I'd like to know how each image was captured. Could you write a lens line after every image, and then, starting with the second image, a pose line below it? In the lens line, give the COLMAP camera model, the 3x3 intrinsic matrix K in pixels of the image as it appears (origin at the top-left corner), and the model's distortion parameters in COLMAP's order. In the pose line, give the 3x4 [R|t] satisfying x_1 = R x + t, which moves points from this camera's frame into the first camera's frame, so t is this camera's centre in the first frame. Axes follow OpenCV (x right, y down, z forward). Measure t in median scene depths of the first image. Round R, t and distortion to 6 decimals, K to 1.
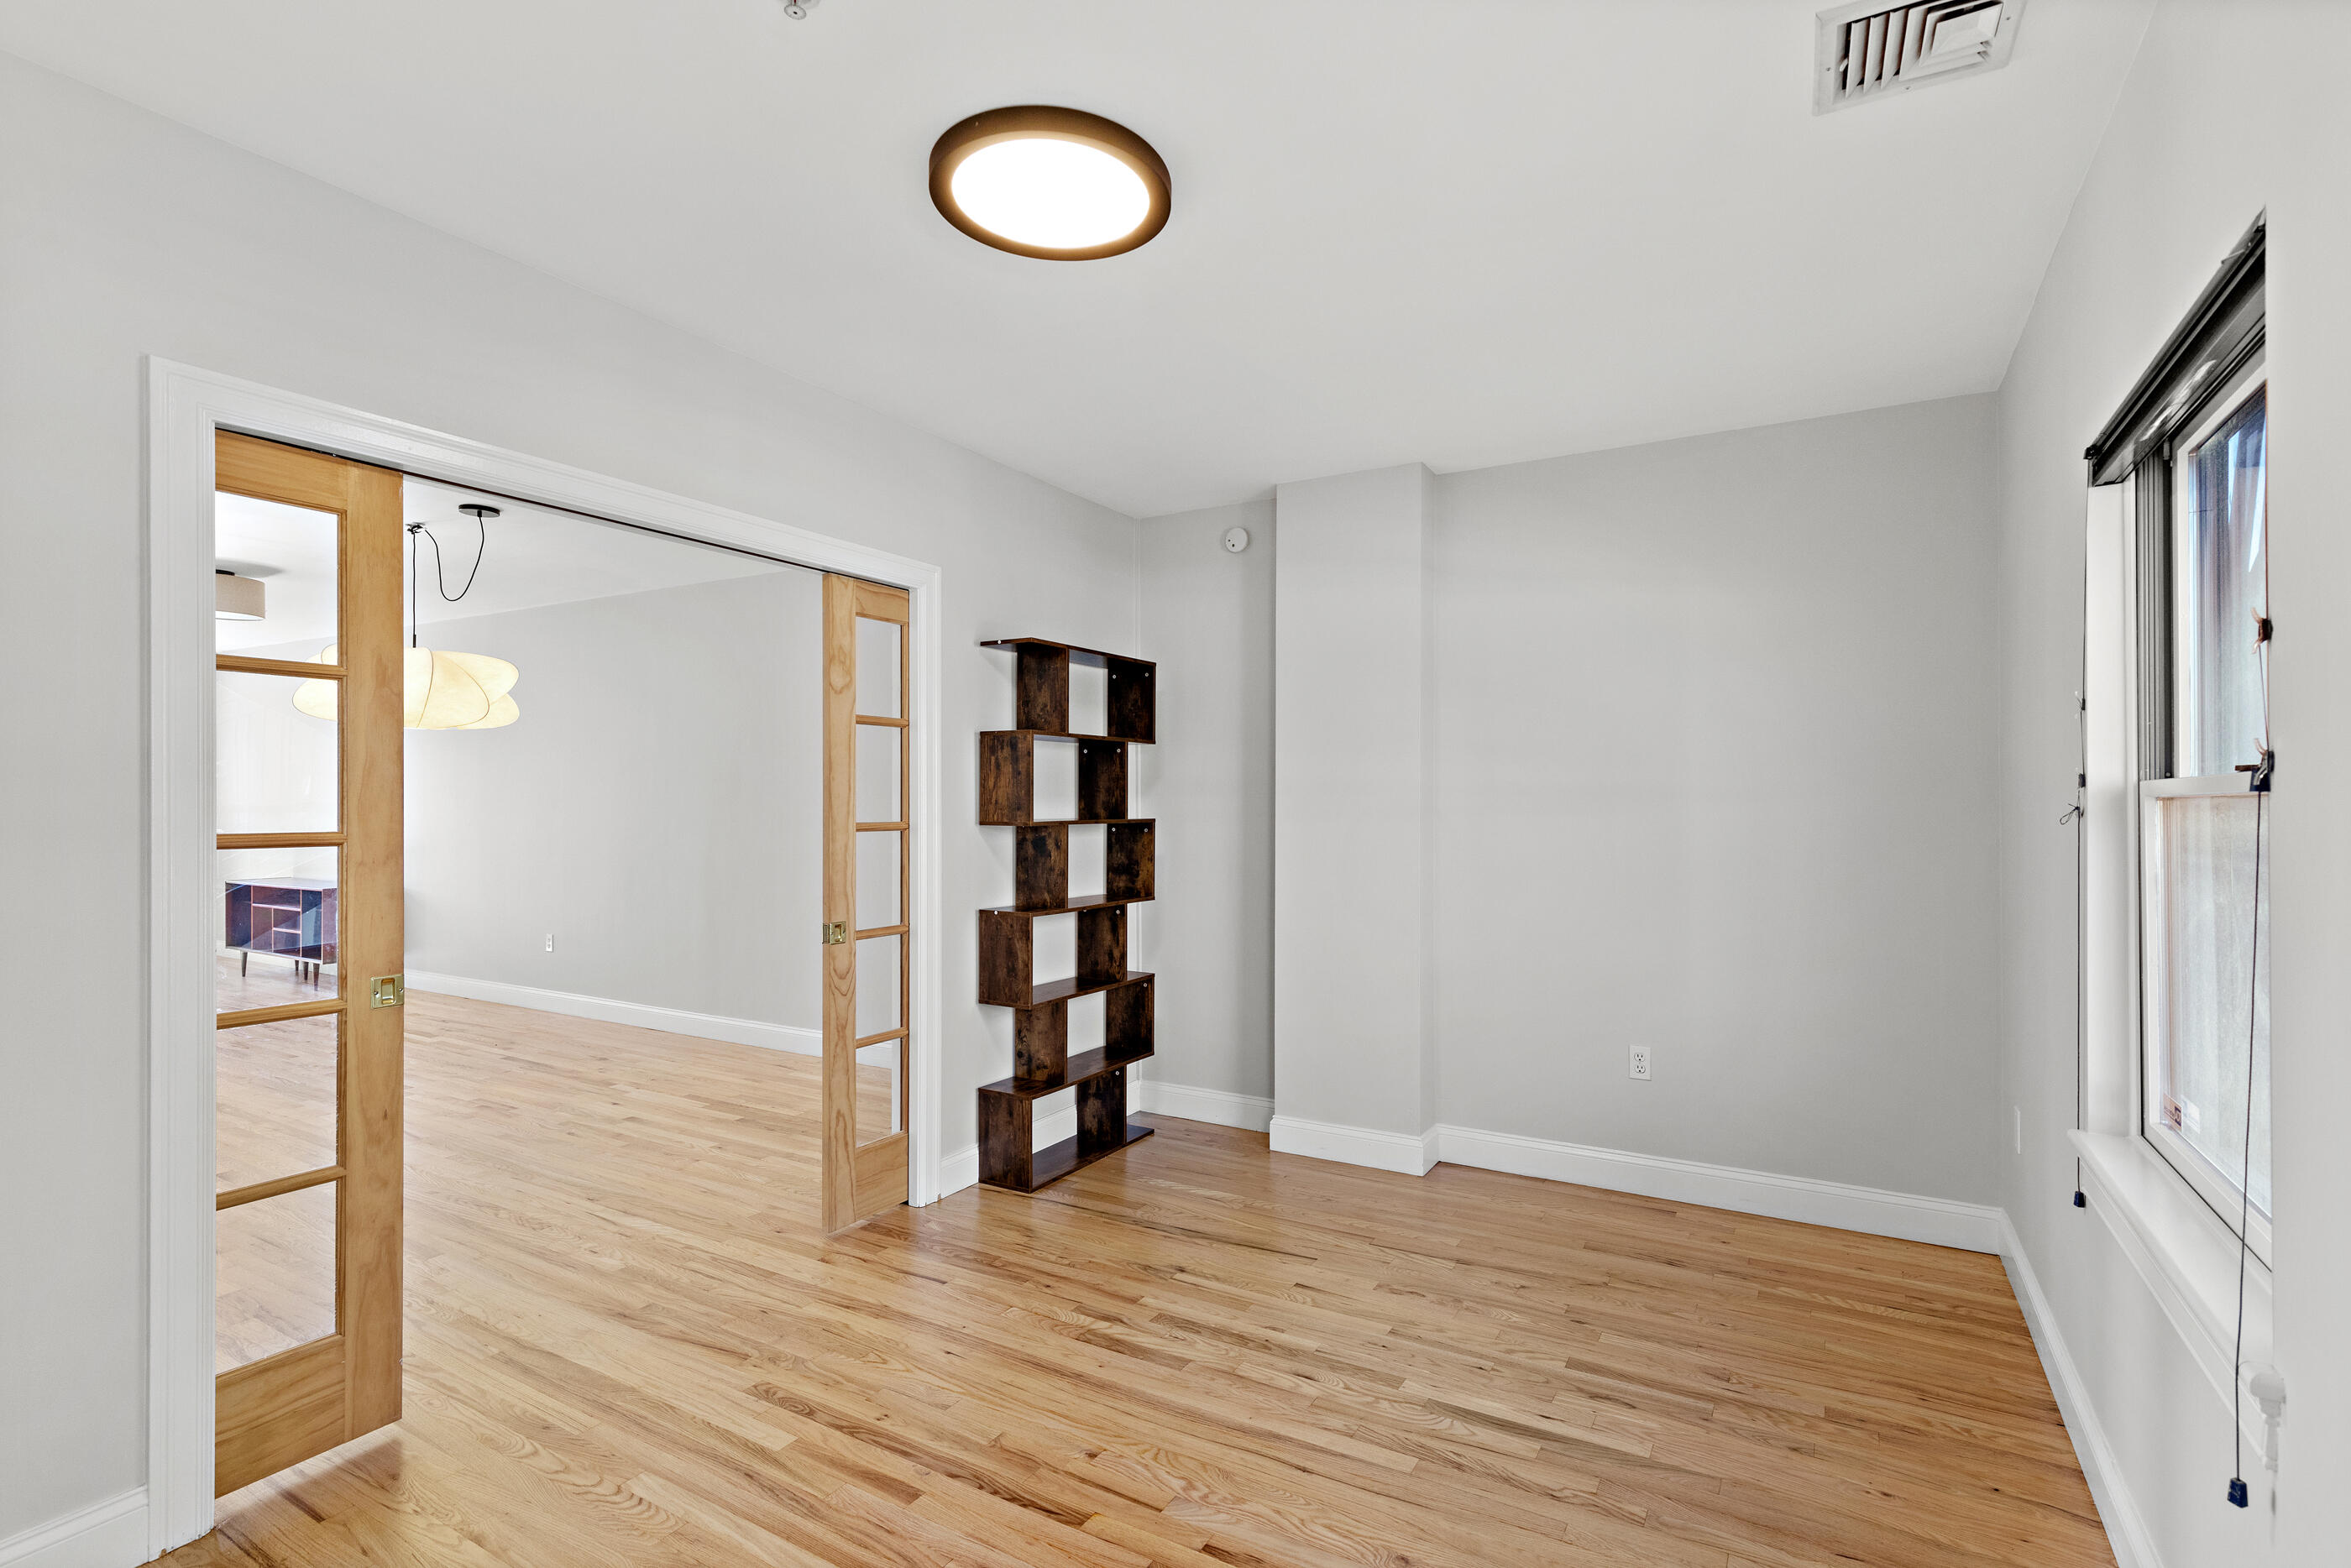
lens RADIAL K [[1077.1, 0, 1182.3], [0, 1077.1, 787.8], [0, 0, 1]] dist [0.012789, -0.003164]
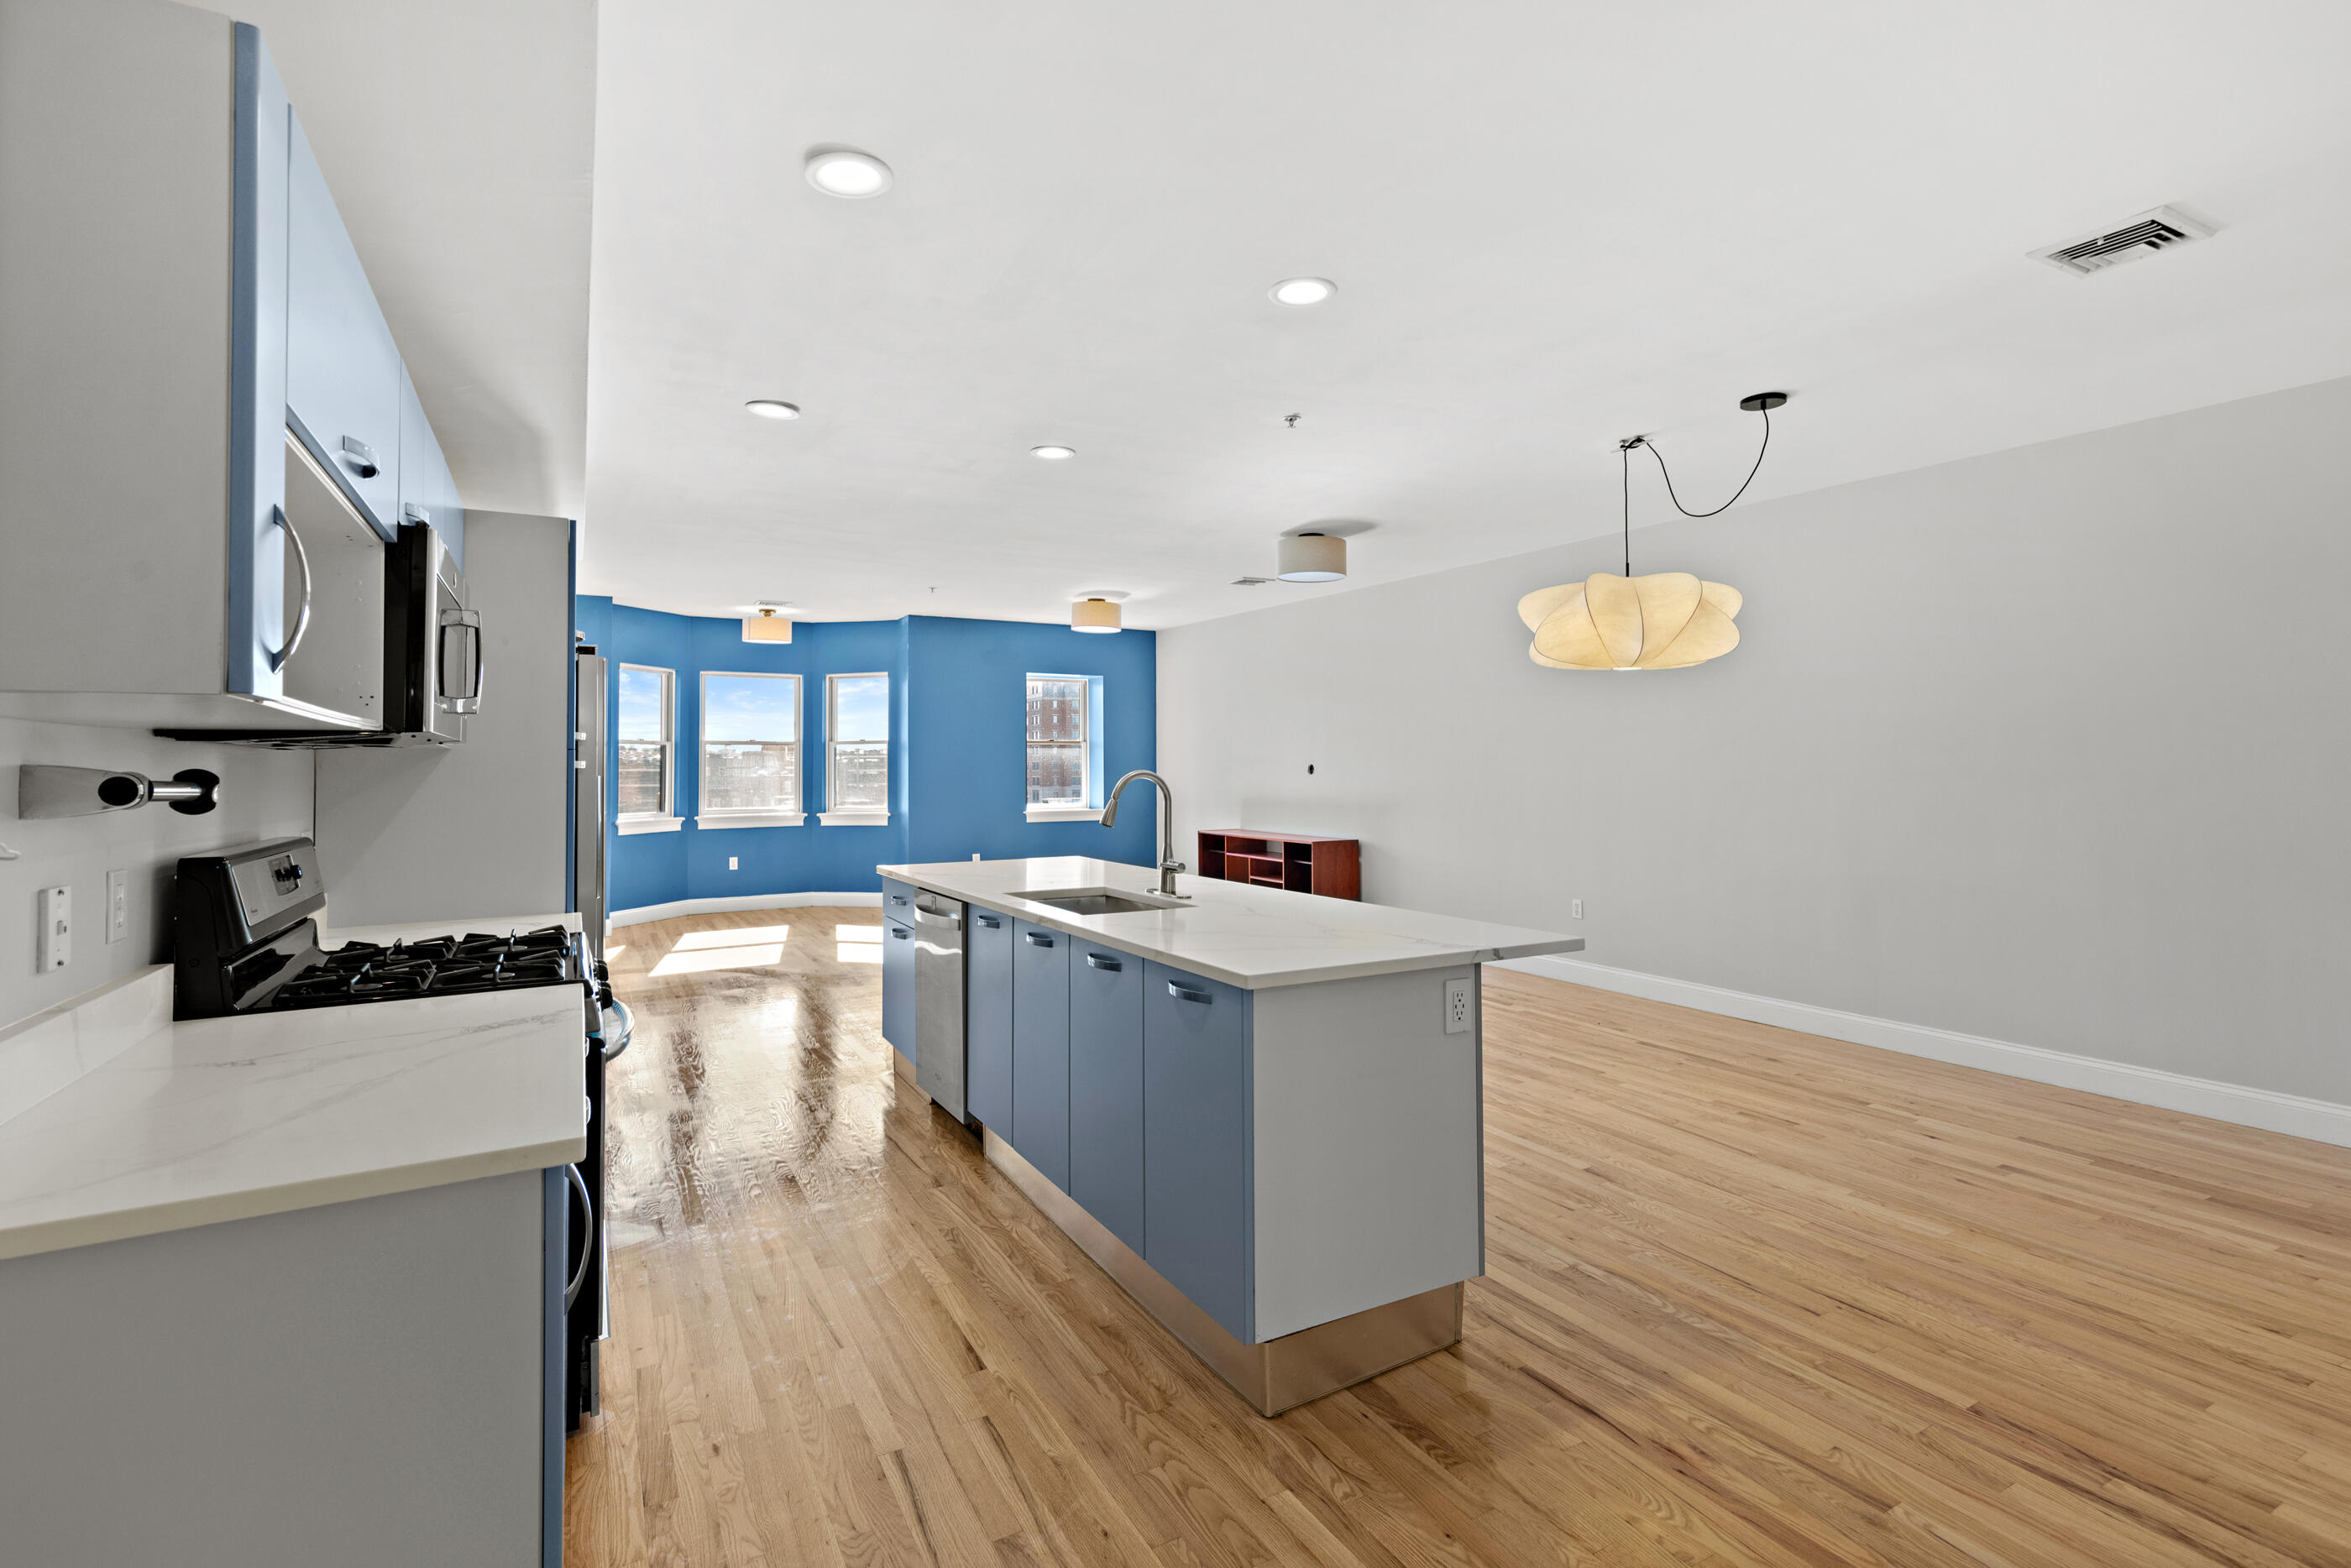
lens RADIAL K [[1077.1, 0, 1219.8], [0, 1077.1, 736.9], [0, 0, 1]] dist [0.012789, -0.003164]
pose [[0.883049, -0.015188, -0.469035, -0.612782], [0.010495, 0.999865, -0.012618, 0.007525], [0.469163, 0.006220, 0.883090, 0.065179]]
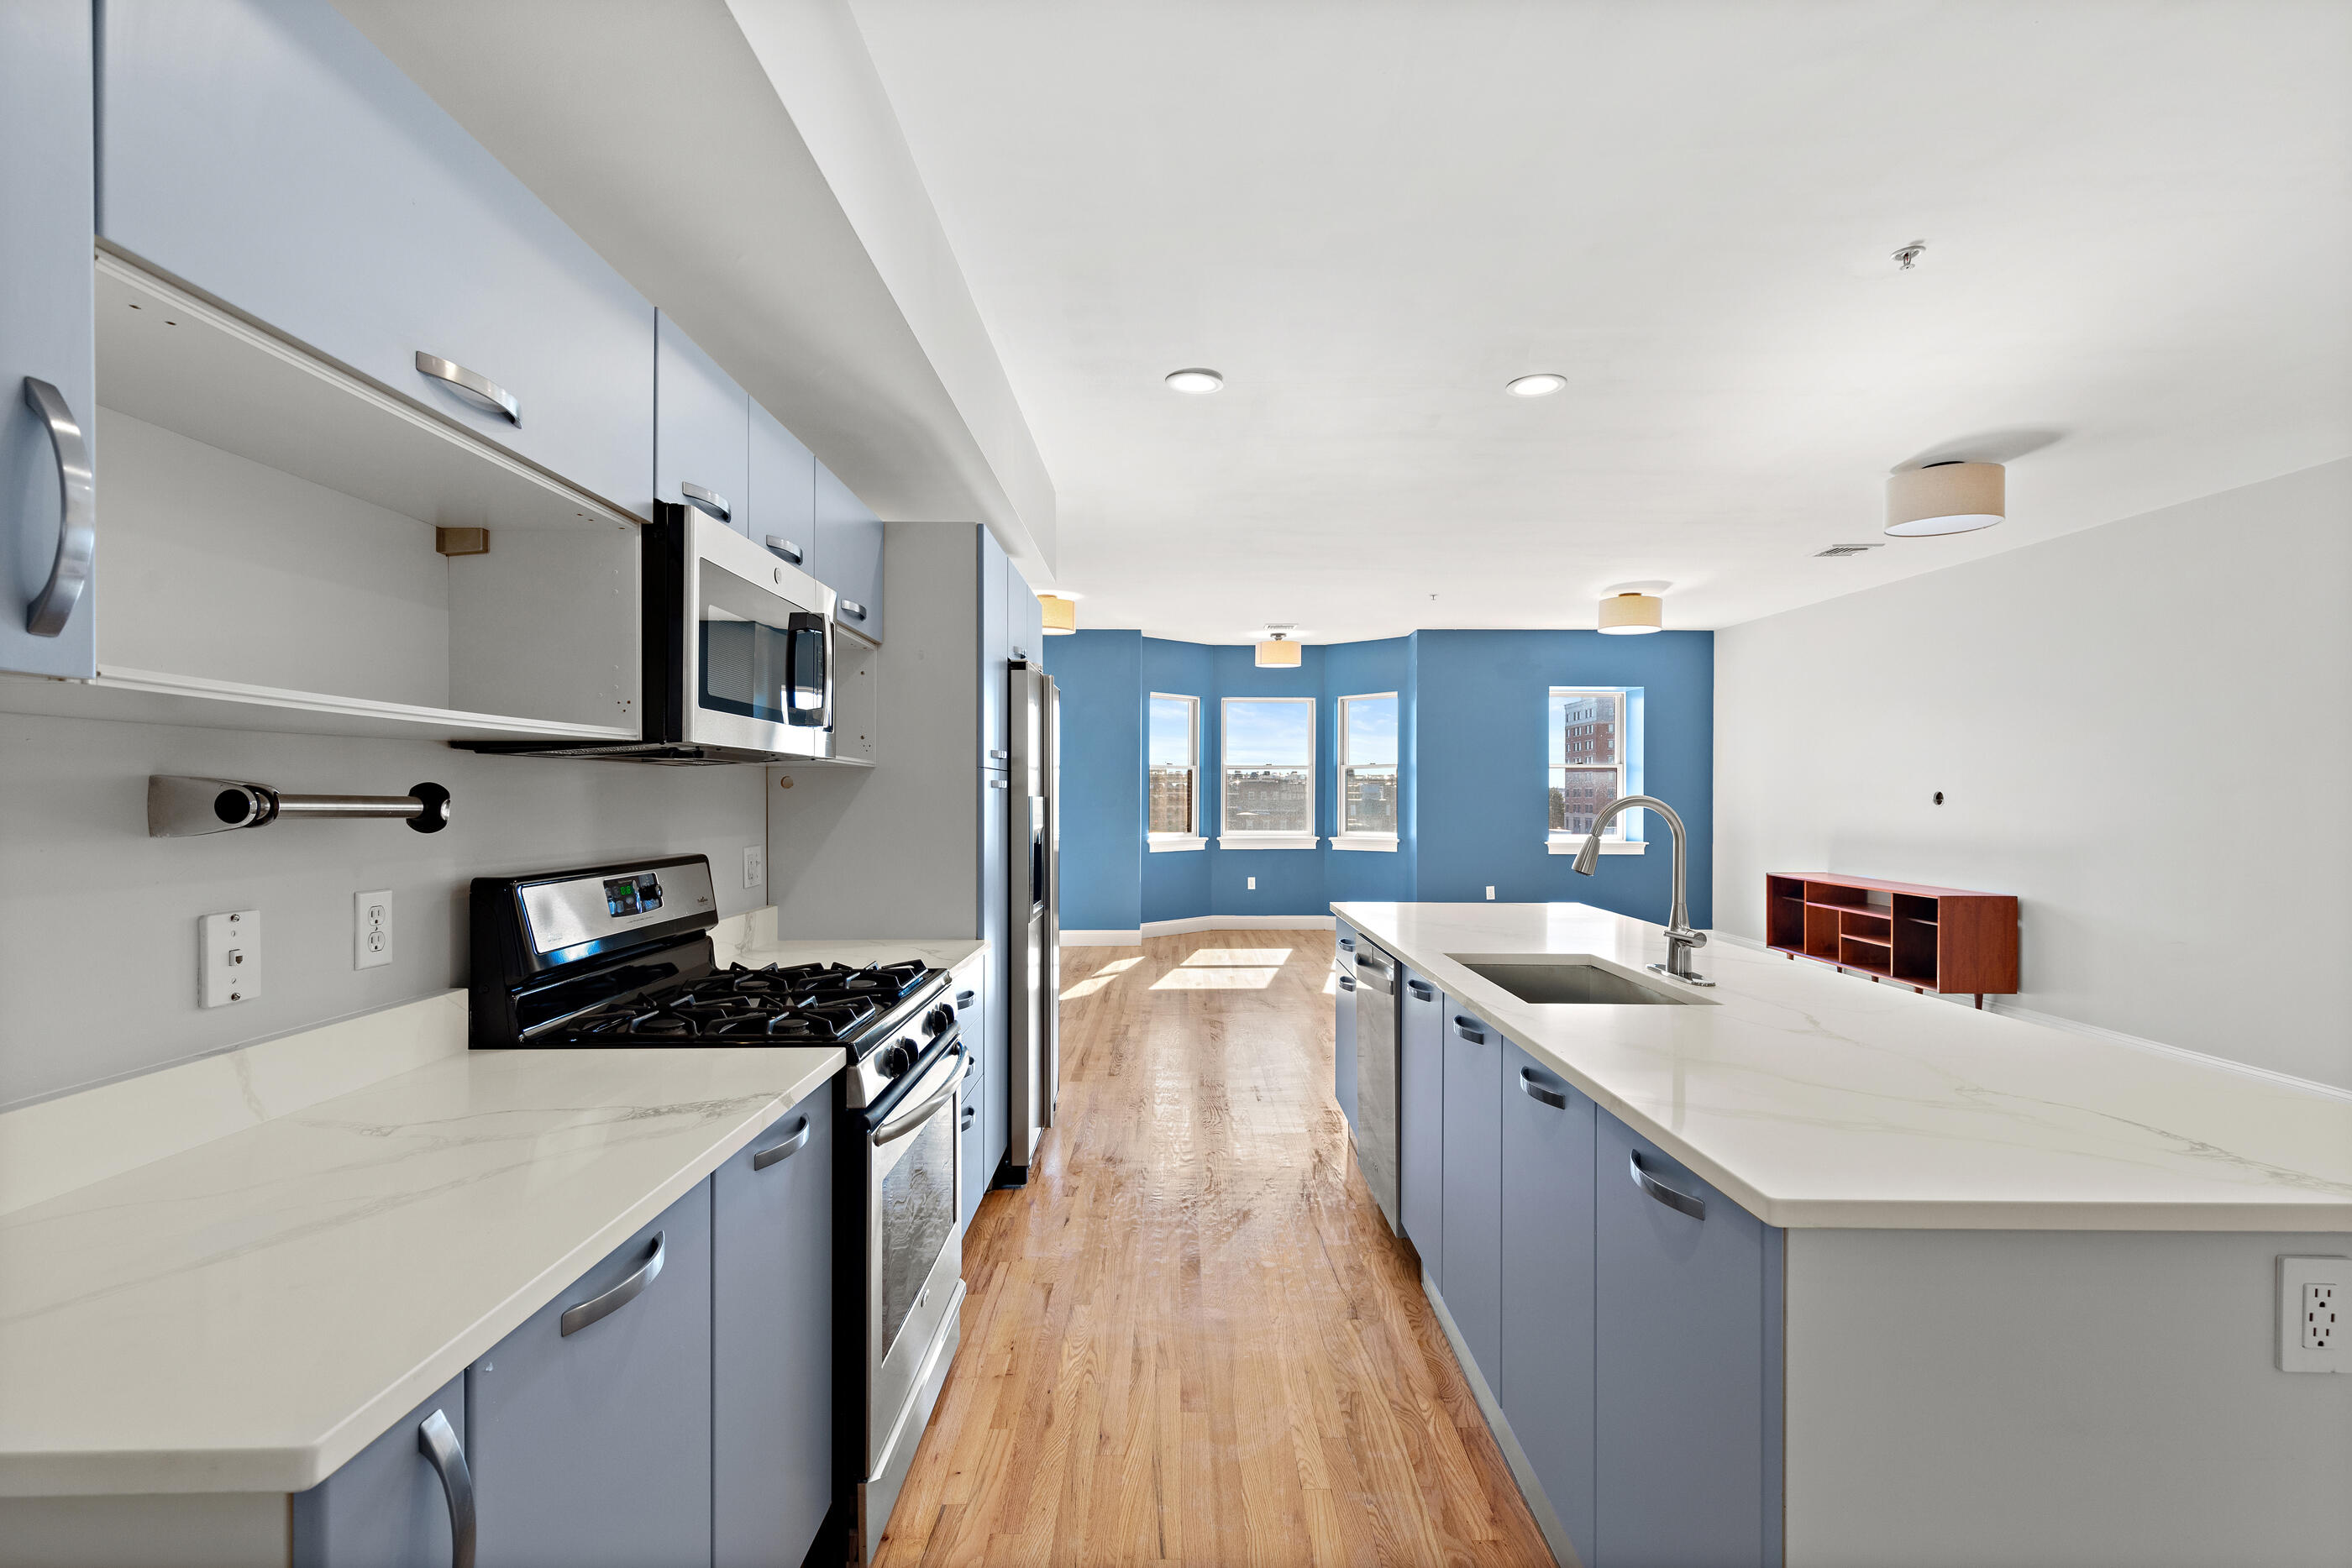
lens RADIAL K [[1077.6, 0, 1178.5], [0, 1077.6, 795.5], [0, 0, 1]] dist [0.012789, -0.003164]
pose [[0.526215, 0.006771, -0.850324, -0.673379], [0.008701, 0.999873, 0.013346, 0.010766], [0.850307, -0.014422, 0.526090, 0.210563]]
